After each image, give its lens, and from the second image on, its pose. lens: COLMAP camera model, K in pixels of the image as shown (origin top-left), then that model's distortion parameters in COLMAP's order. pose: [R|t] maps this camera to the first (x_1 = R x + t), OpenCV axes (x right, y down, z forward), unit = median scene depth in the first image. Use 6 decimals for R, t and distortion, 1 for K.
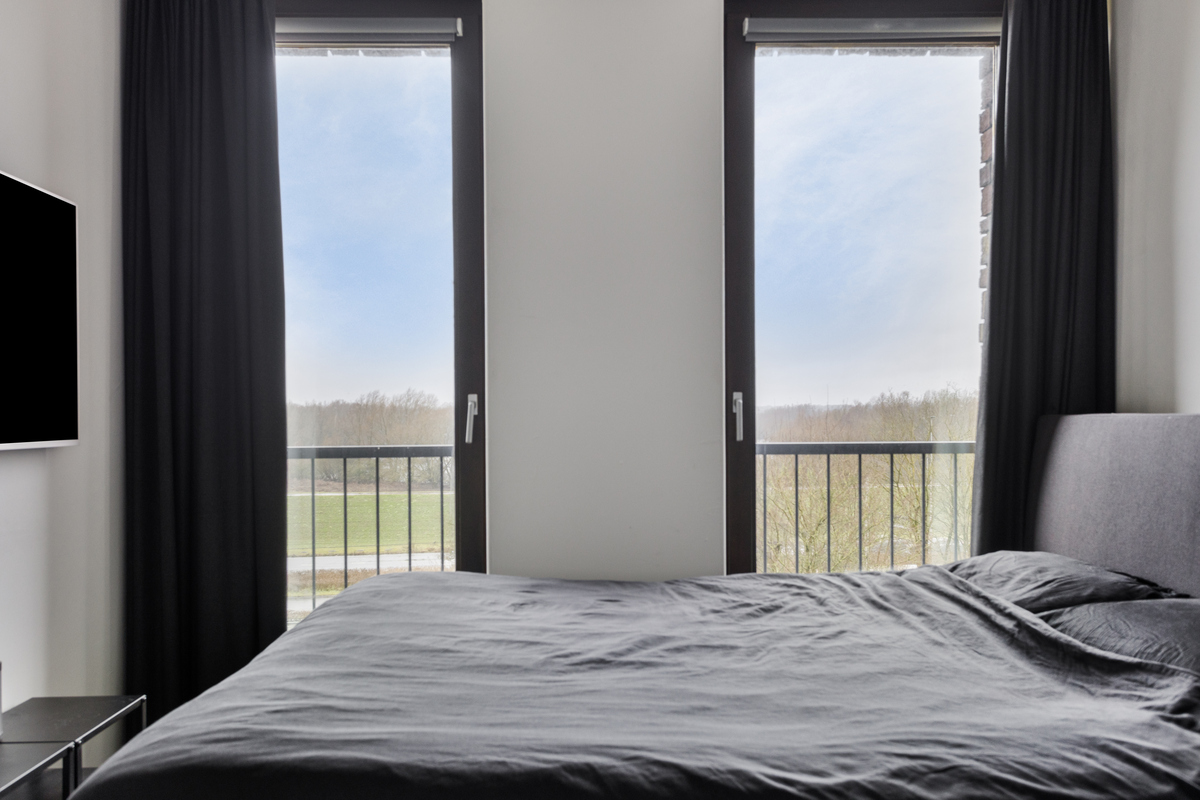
lens RADIAL K [[1012.6, 0, 578.0], [0, 1012.6, 431.6], [0, 0, 1]] dist [0.024916, -0.005655]
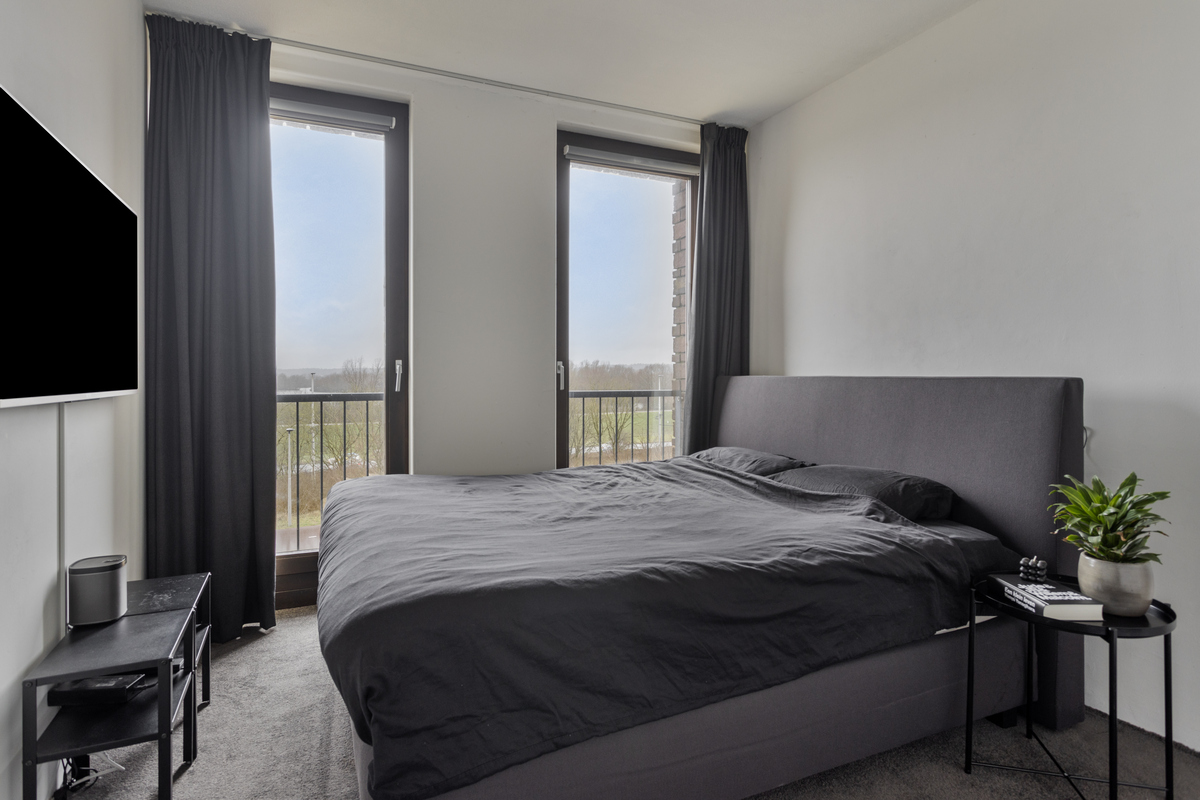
lens RADIAL K [[631.1, 0, 578.0], [0, 631.1, 385.3], [0, 0, 1]] dist [-0.001427, -0.000430]
pose [[0.921667, 0.001095, 0.387981, -0.410744], [-0.001295, 0.999999, 0.000253, 0.001591], [-0.387981, -0.000735, 0.921667, 0.010580]]
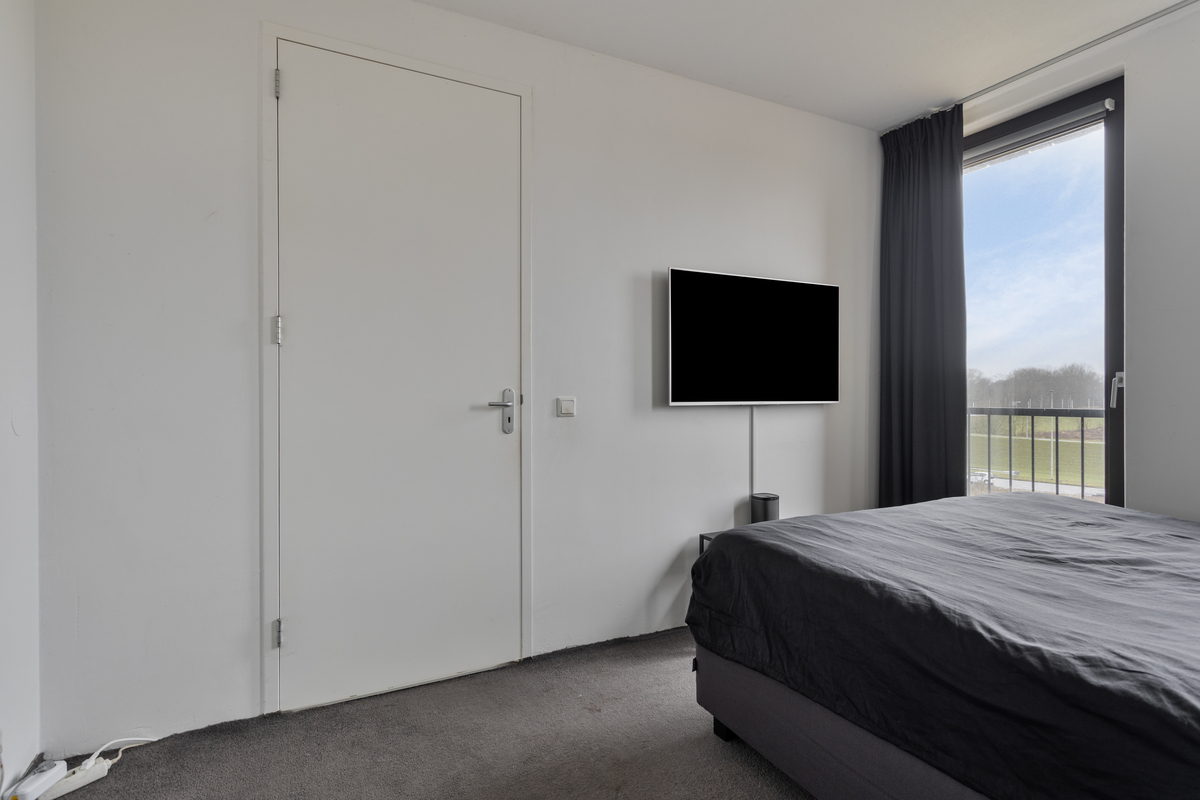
lens RADIAL K [[588.1, 0, 595.4], [0, 588.1, 392.2], [0, 0, 1]] dist [-0.007088, 0.000294]
pose [[0.434572, 0.003053, -0.900632, 0.533913], [-0.011122, 0.999936, -0.001977, -0.001385], [0.900569, 0.010876, 0.434578, 0.067194]]
